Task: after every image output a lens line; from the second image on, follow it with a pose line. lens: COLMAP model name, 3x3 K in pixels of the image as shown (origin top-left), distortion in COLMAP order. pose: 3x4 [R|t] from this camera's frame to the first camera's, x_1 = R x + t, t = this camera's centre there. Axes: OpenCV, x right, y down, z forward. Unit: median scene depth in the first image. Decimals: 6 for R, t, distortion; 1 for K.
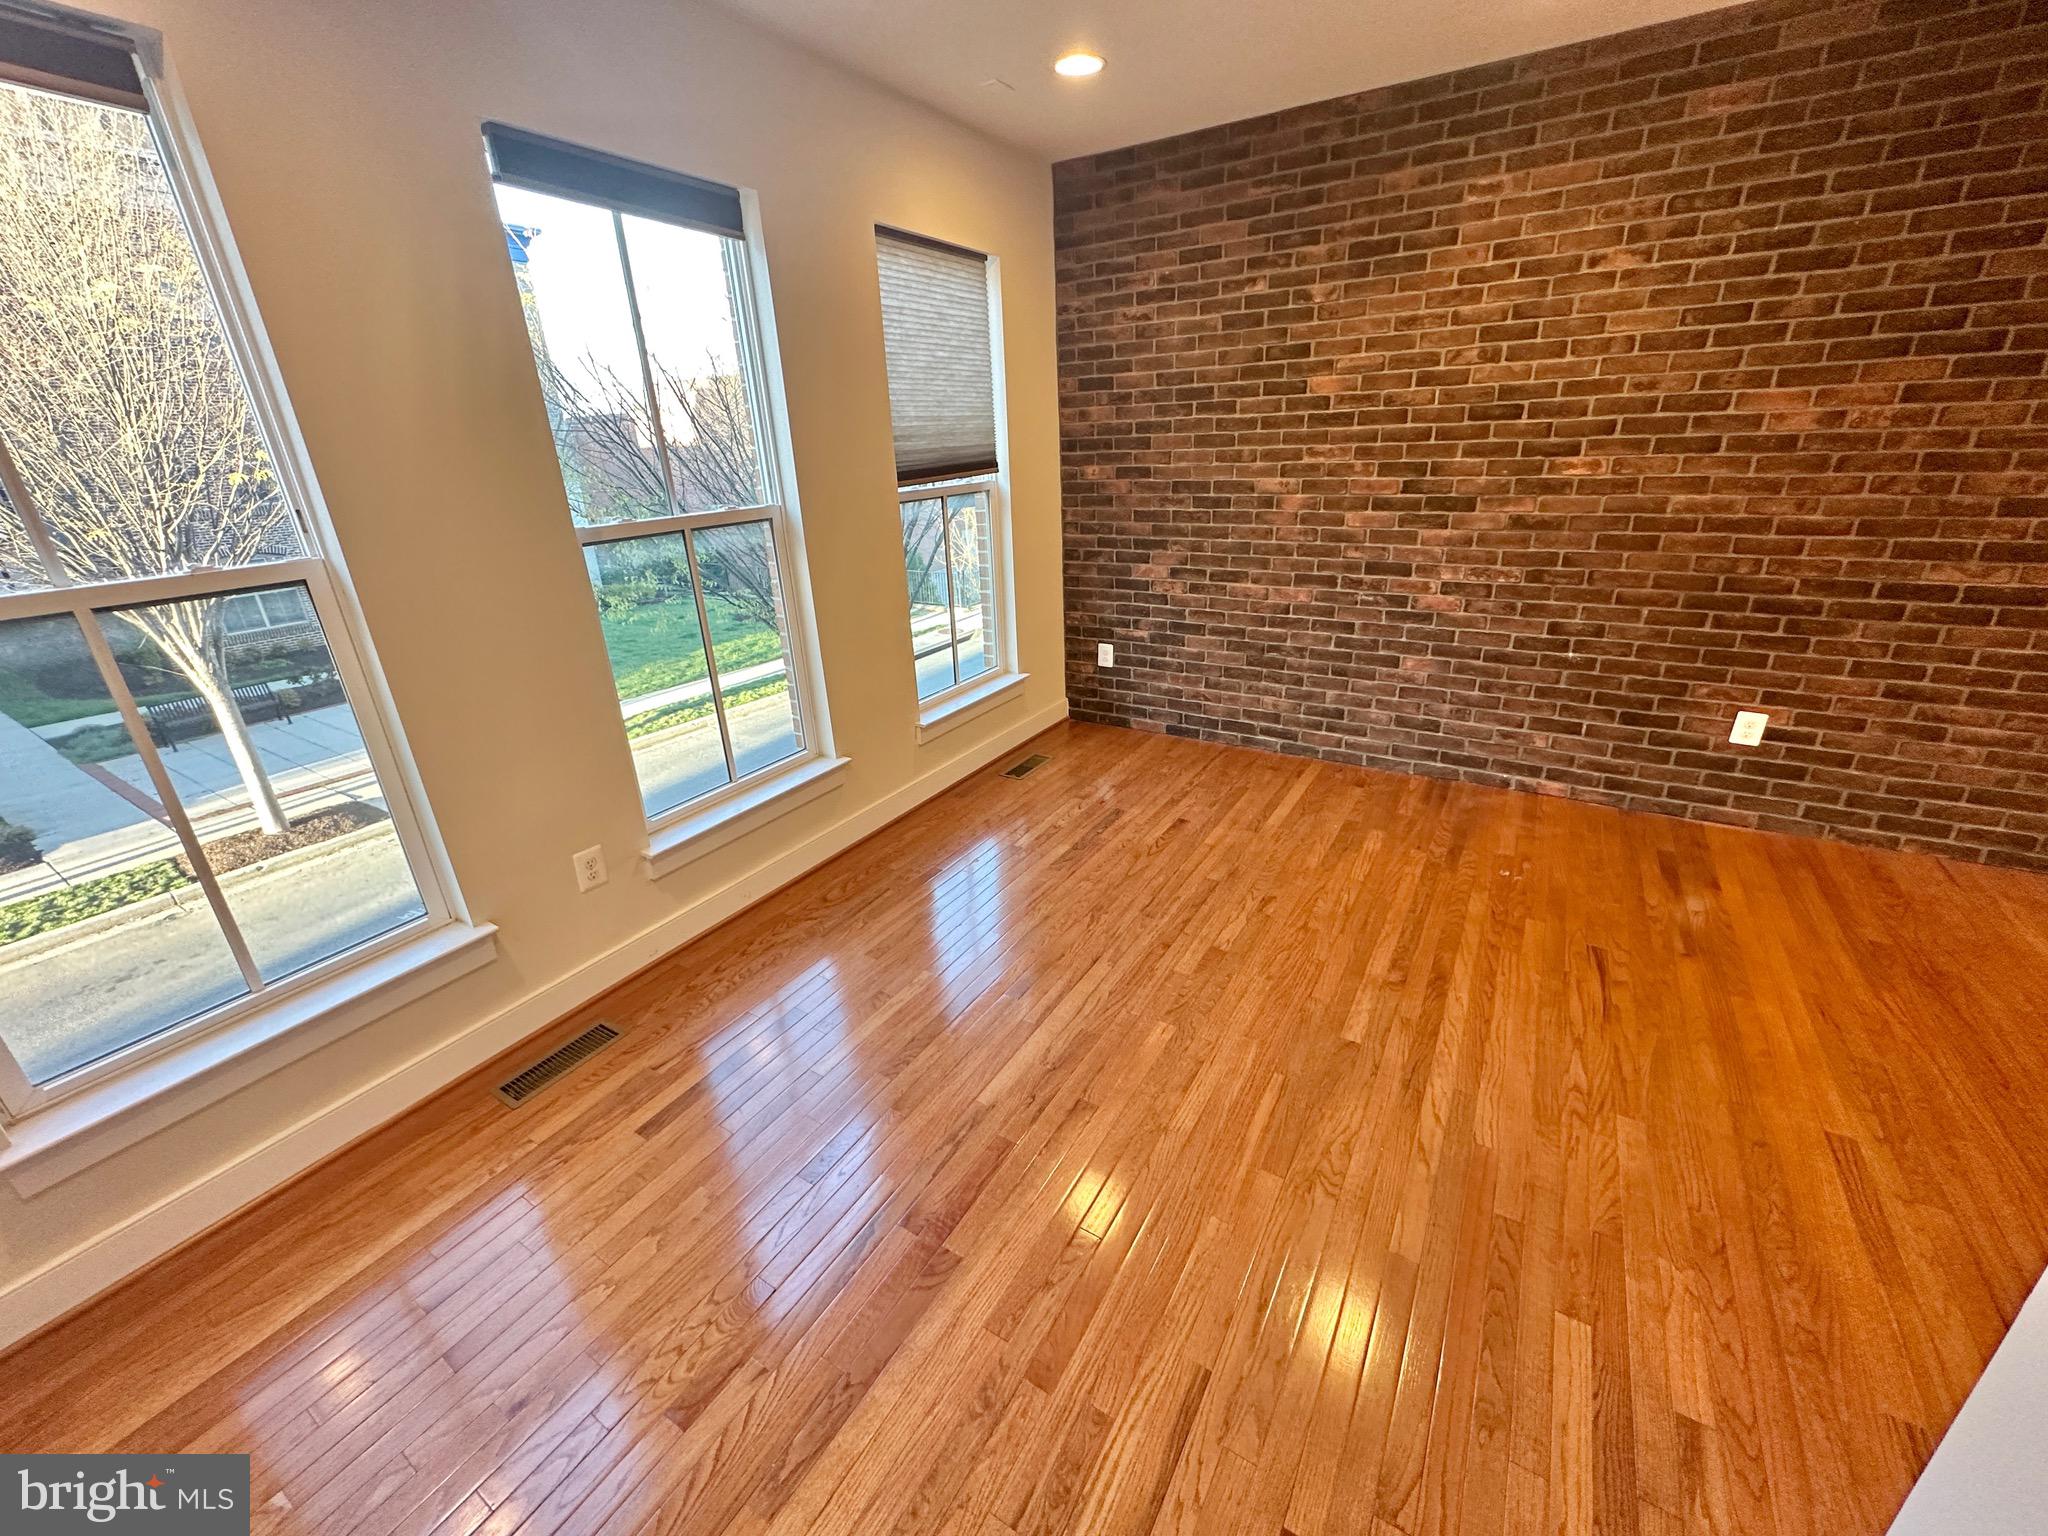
lens RADIAL K [[821.3, 0, 1023.1], [0, 821.3, 764.4], [0, 0, 1]] dist [0.000561, -0.000380]
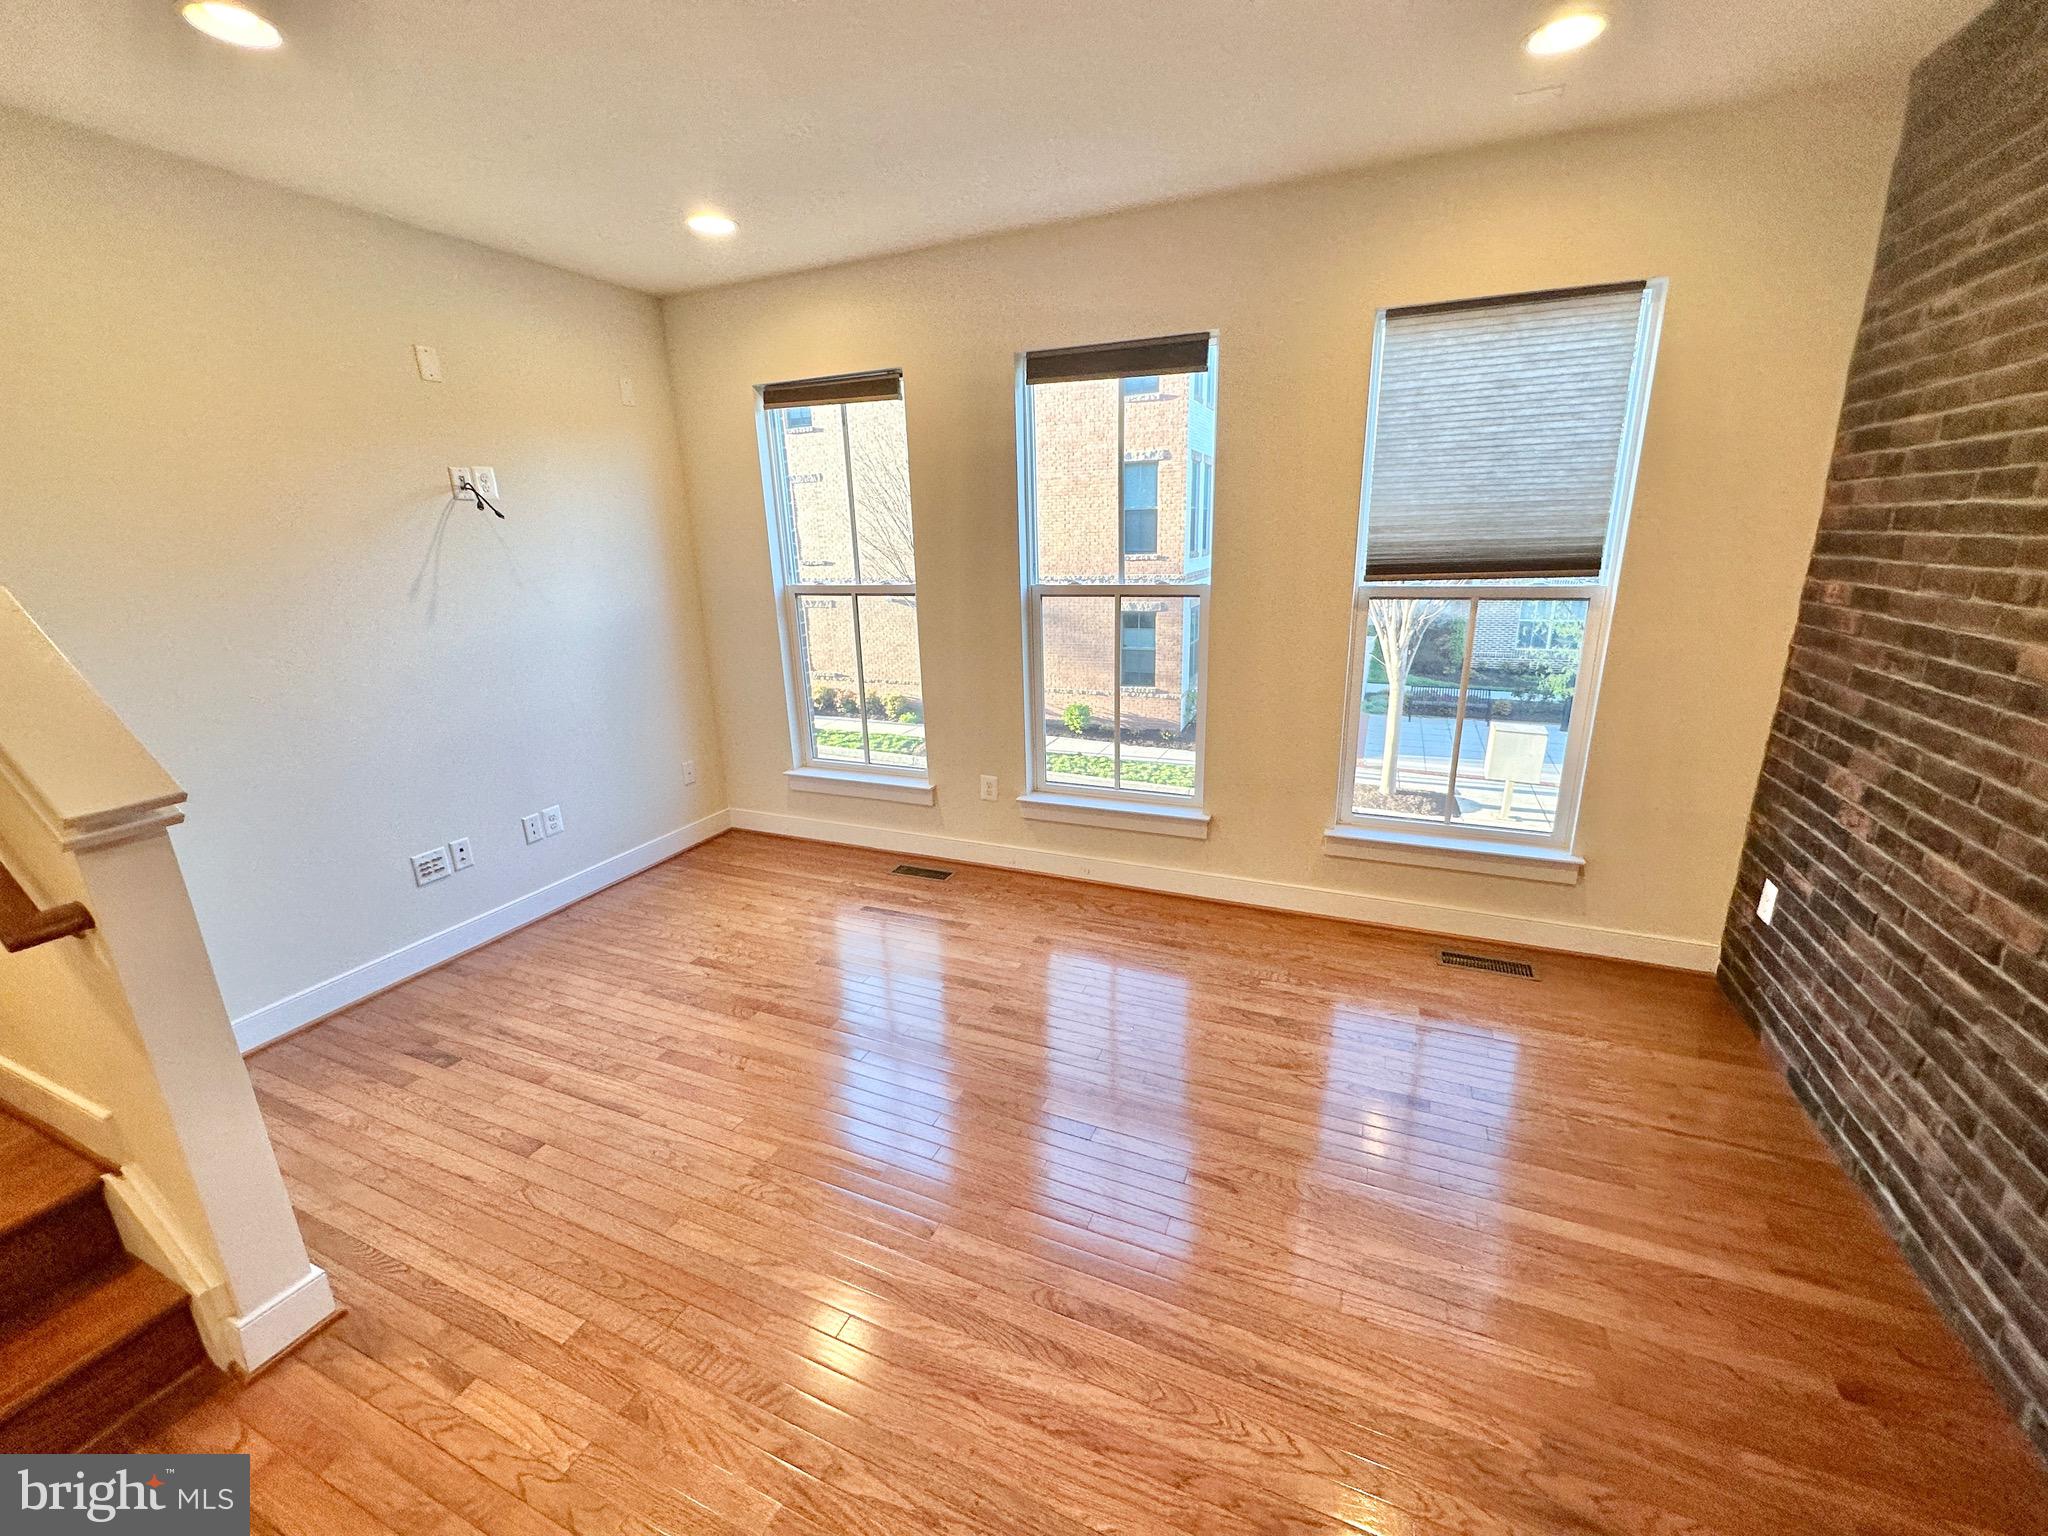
lens RADIAL K [[821.3, 0, 1028.1], [0, 821.3, 764.5], [0, 0, 1]] dist [0.000561, -0.000380]
pose [[0.145279, 0.304734, -0.941292, 0.625392], [-0.348054, 0.906315, 0.239692, -0.208041], [0.926149, 0.292798, 0.237732, 0.424090]]
